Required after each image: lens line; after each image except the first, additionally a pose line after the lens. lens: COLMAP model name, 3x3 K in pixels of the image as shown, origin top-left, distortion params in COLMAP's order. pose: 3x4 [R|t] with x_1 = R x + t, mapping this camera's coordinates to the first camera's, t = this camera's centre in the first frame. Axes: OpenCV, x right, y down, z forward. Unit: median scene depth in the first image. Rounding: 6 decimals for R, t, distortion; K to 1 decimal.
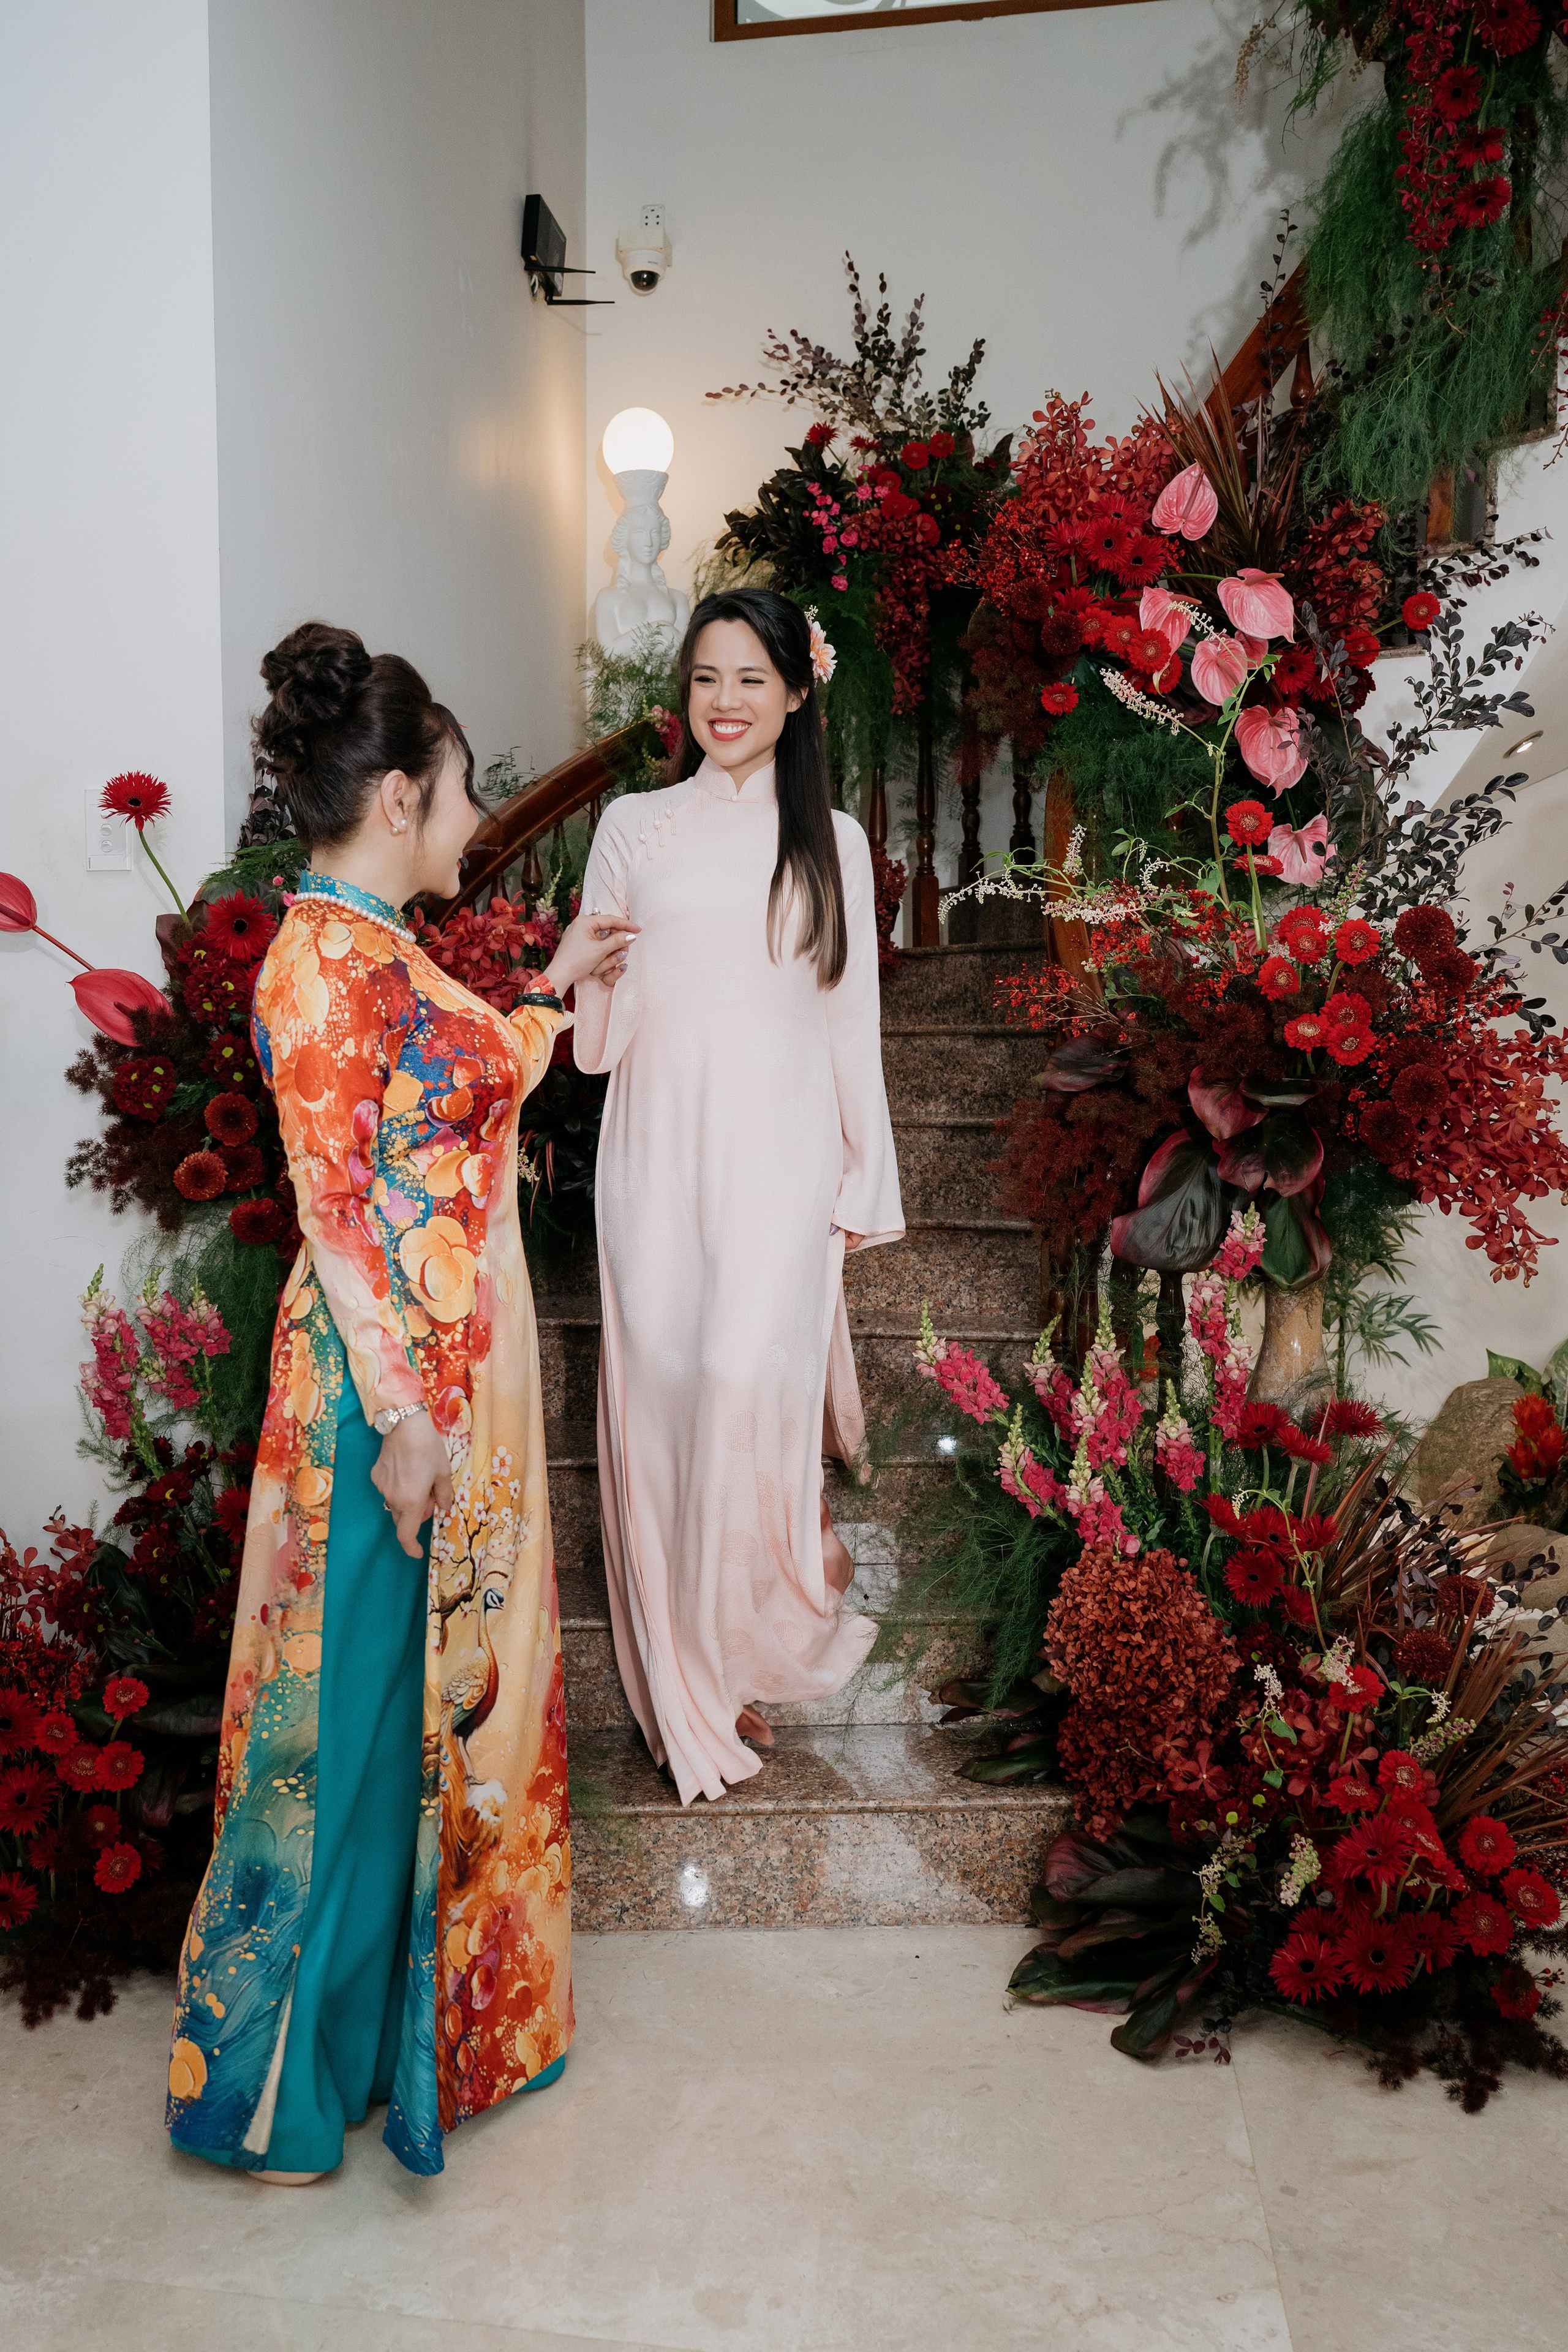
lens RADIAL K [[2051.3, 0, 642.6], [0, 2051.3, 1228.0], [0, 0, 1]] dist [-0.003048, -0.008949]
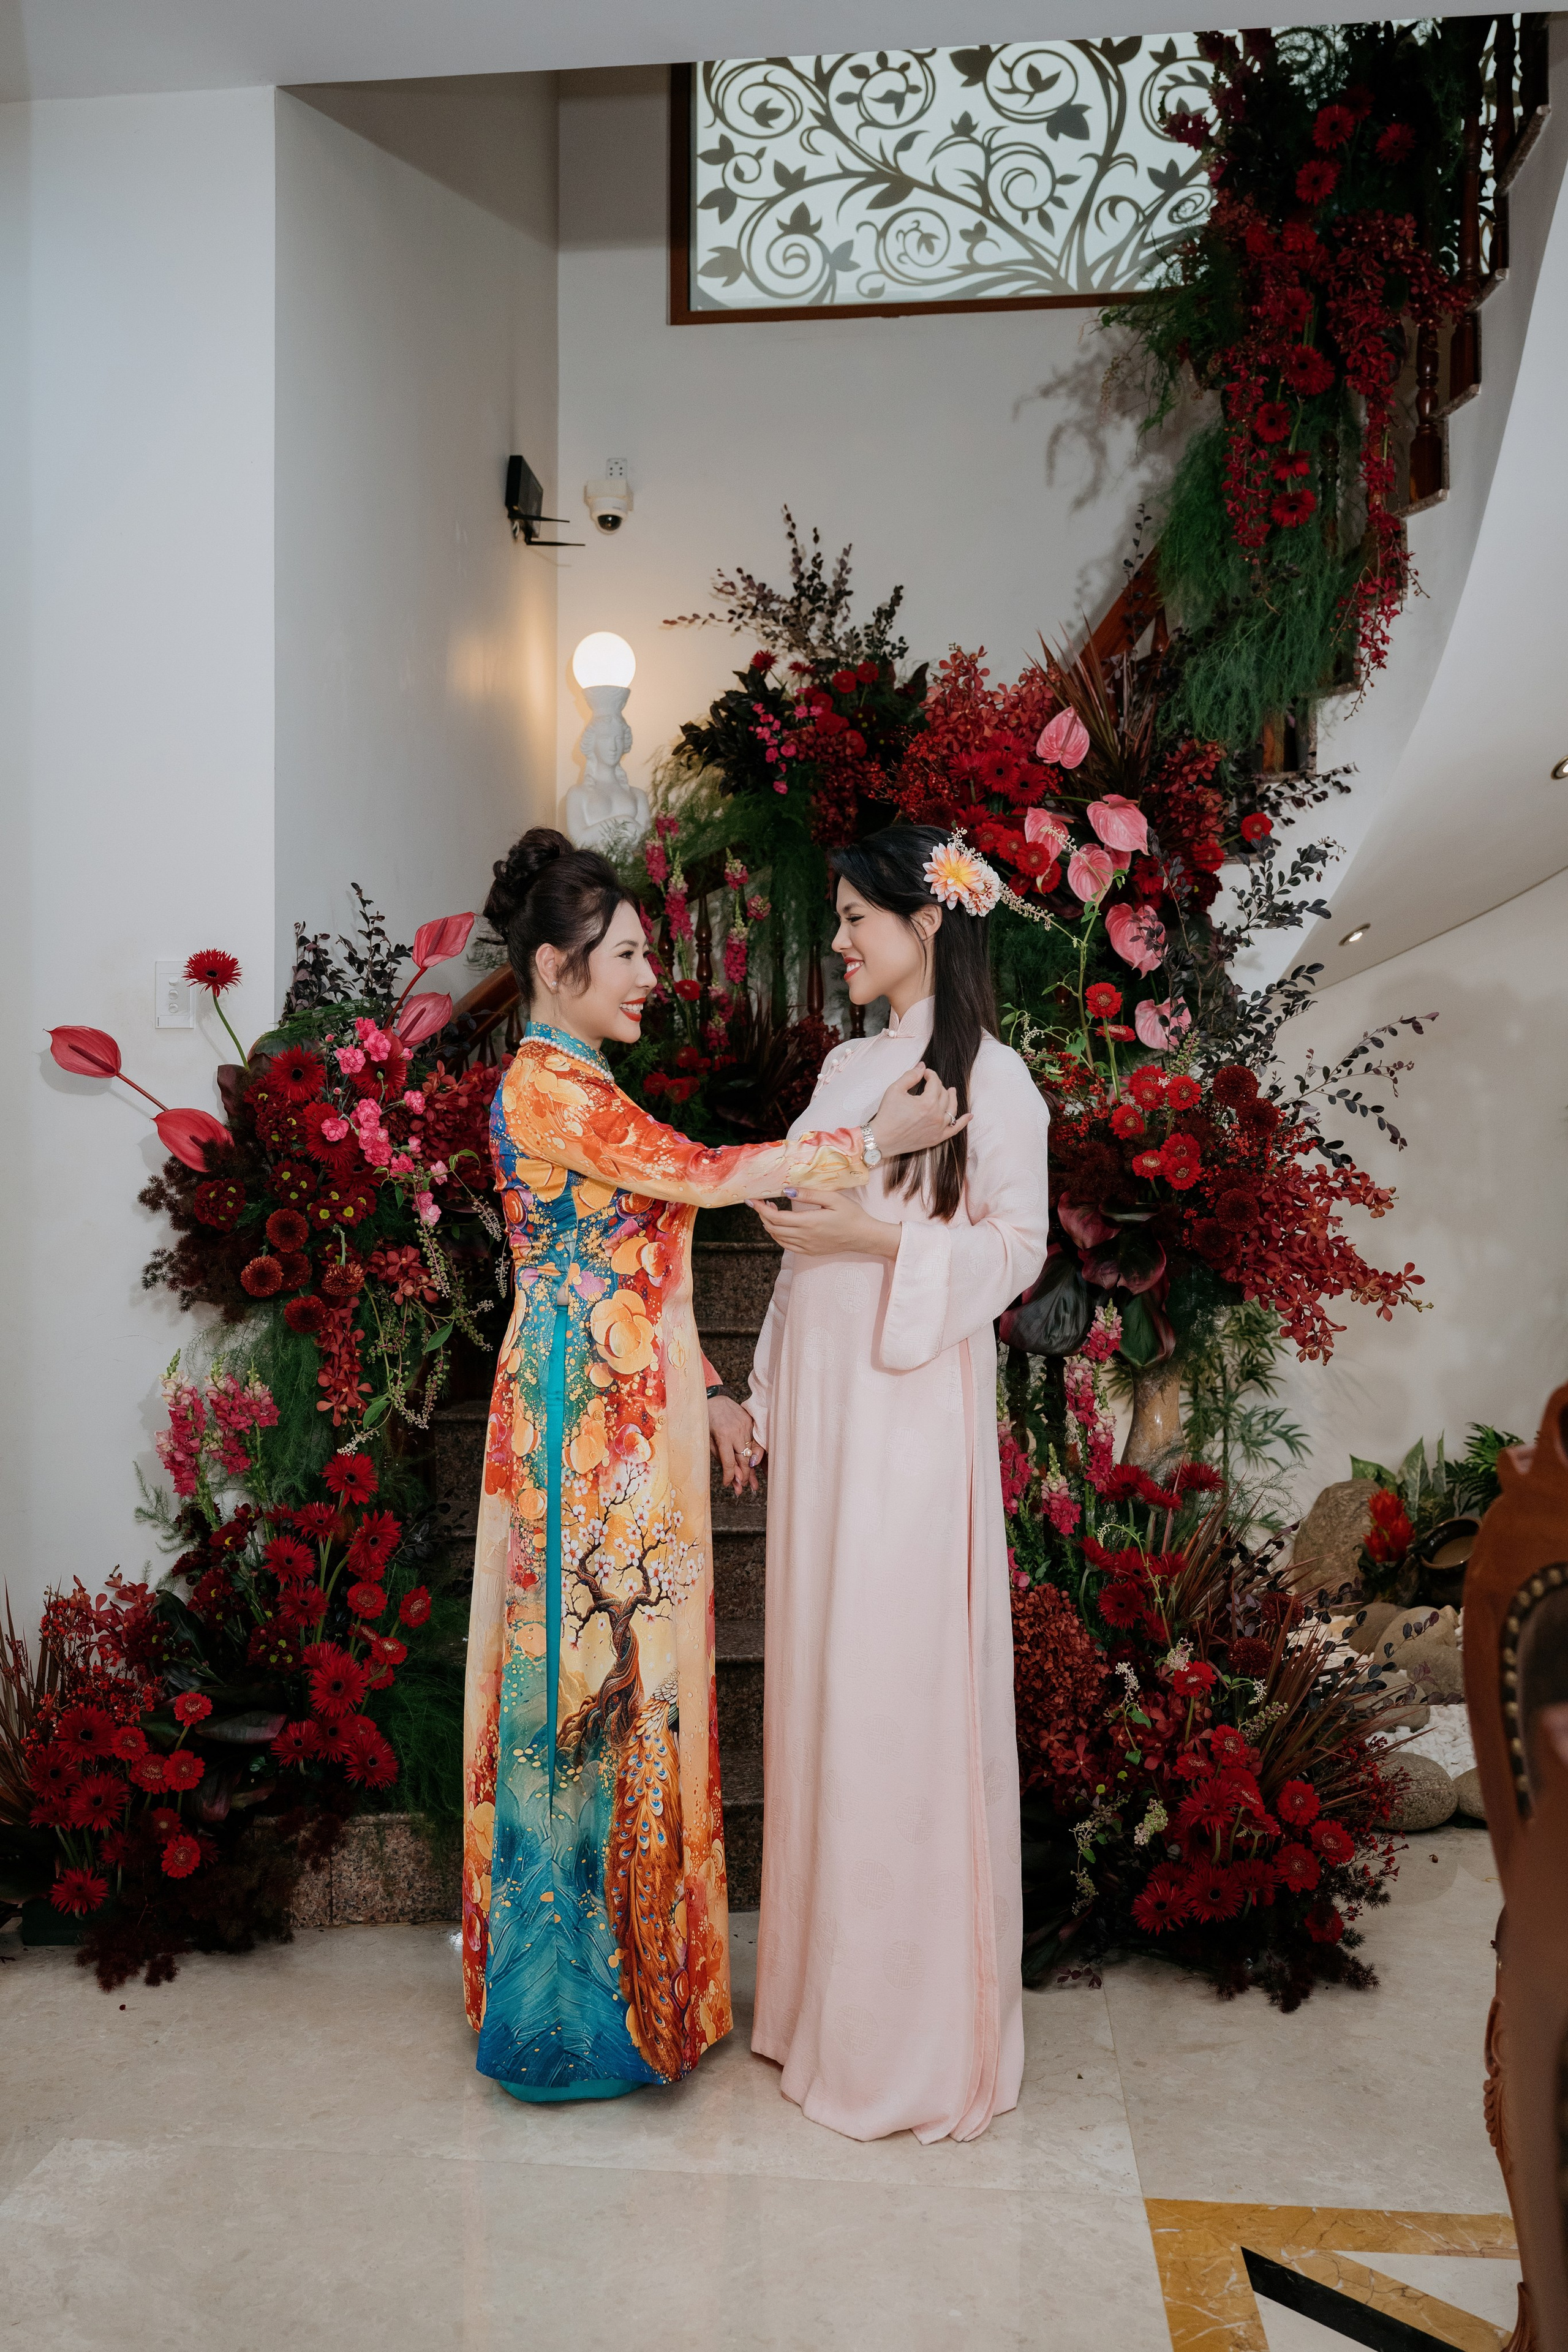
lens RADIAL K [[2014.5, 0, 784.0], [0, 2014.5, 1176.0], [0, 0, 1]] dist [0.008291, -0.009455]
pose [[0.995389, 0.003514, 0.095858, -0.016963], [0.006216, 0.994866, -0.101012, 0.029992], [-0.095721, 0.101142, 0.990256, -0.174712]]
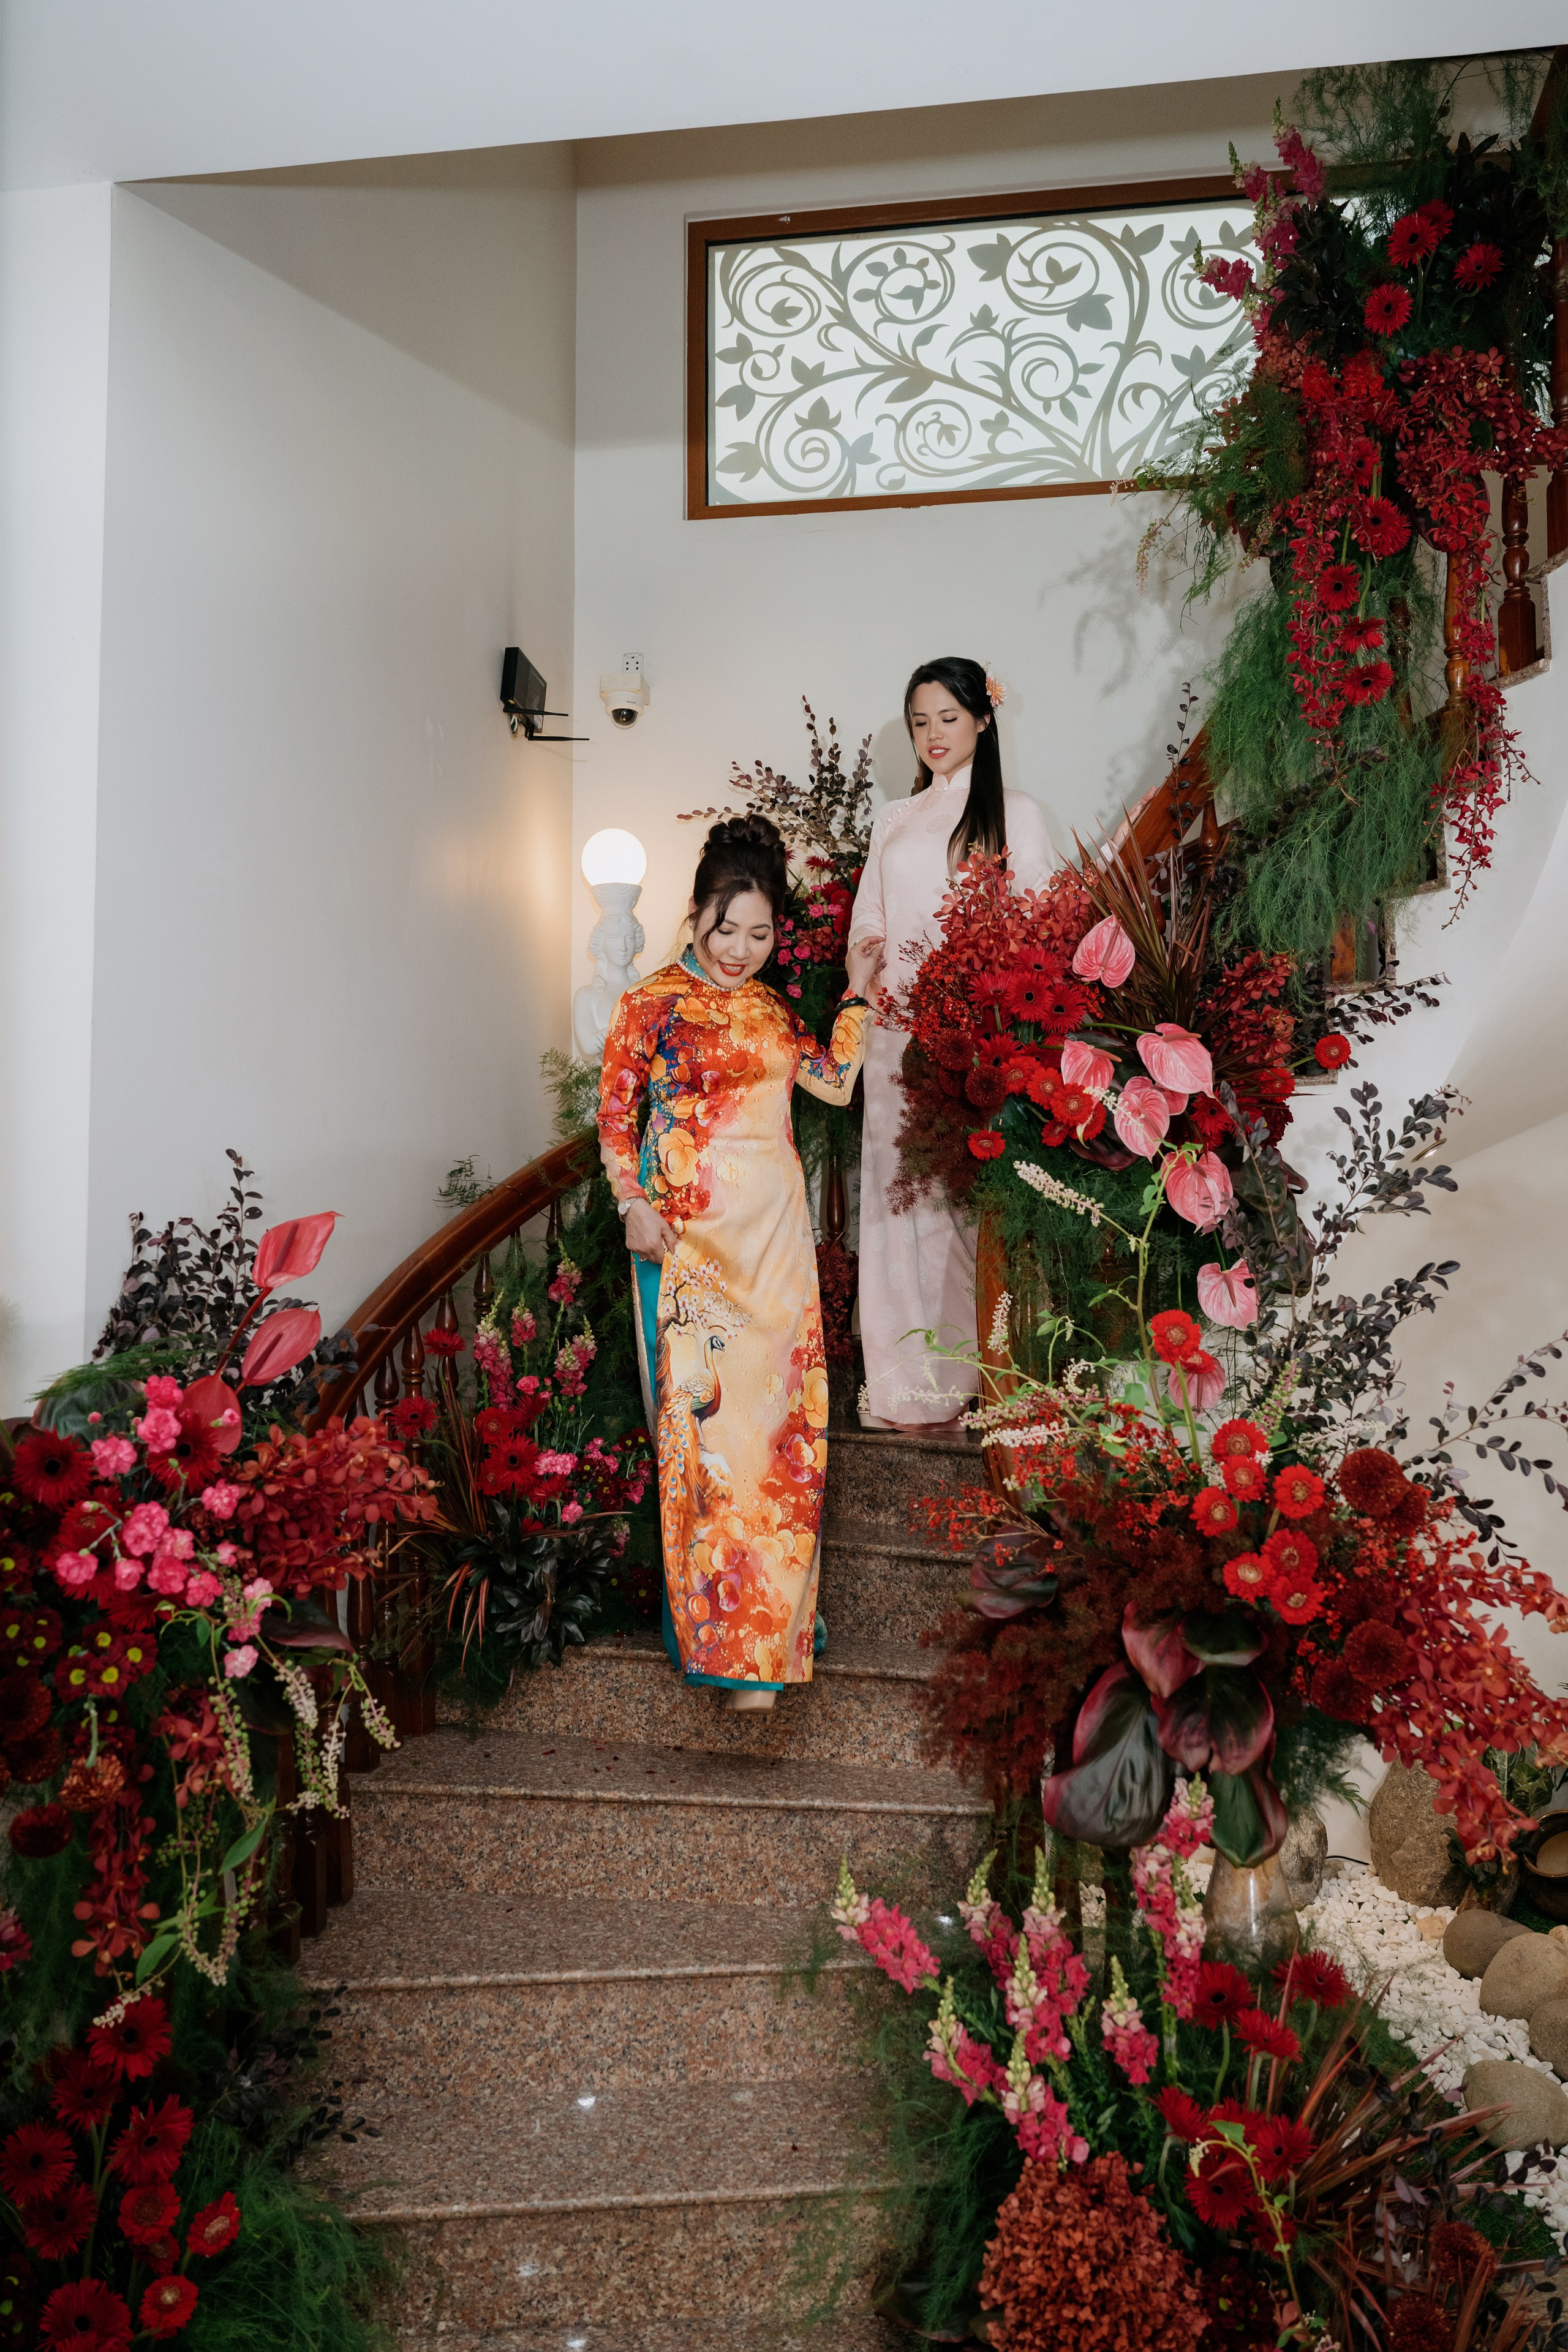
lens RADIAL K [[1769.1, 0, 784.0], [0, 1769.1, 1176.0], [0, 0, 1]] dist [-0.010656, -0.013686]
pose [[0.998184, 0.000289, 0.060237, 0.060928], [0.009510, 0.986690, -0.162335, -0.120879], [-0.059482, 0.162613, 0.984895, 0.181774]]
